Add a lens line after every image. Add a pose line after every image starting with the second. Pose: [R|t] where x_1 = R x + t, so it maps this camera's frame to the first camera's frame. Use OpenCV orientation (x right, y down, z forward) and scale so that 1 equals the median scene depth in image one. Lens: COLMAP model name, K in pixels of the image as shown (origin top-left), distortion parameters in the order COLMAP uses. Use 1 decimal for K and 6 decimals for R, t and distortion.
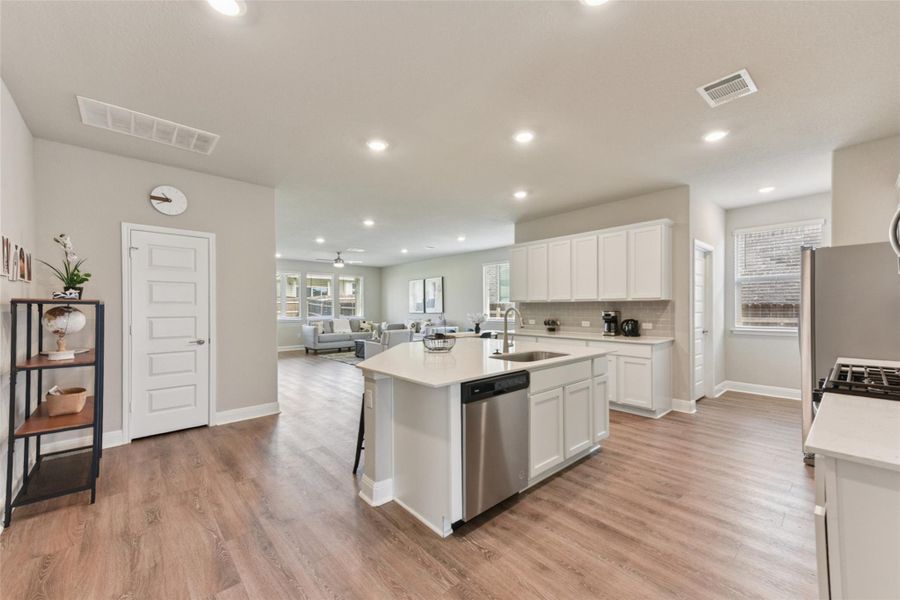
lens RADIAL K [[359.5, 0, 446.4], [0, 359.5, 308.5], [0, 0, 1]] dist [0.000234, -0.000036]
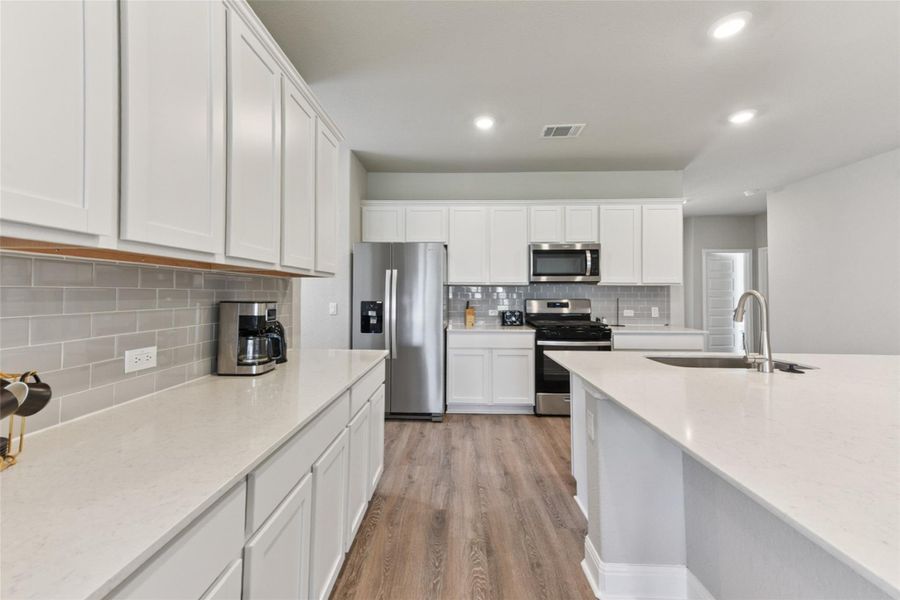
lens RADIAL K [[354.4, 0, 445.9], [0, 354.4, 284.4], [0, 0, 1]] dist [0.012708, 0.000028]
pose [[-0.728773, 0.019315, 0.684483, 0.040919], [-0.001542, 0.999553, -0.029847, 0.000294], [-0.684754, -0.022808, -0.728417, 0.511993]]
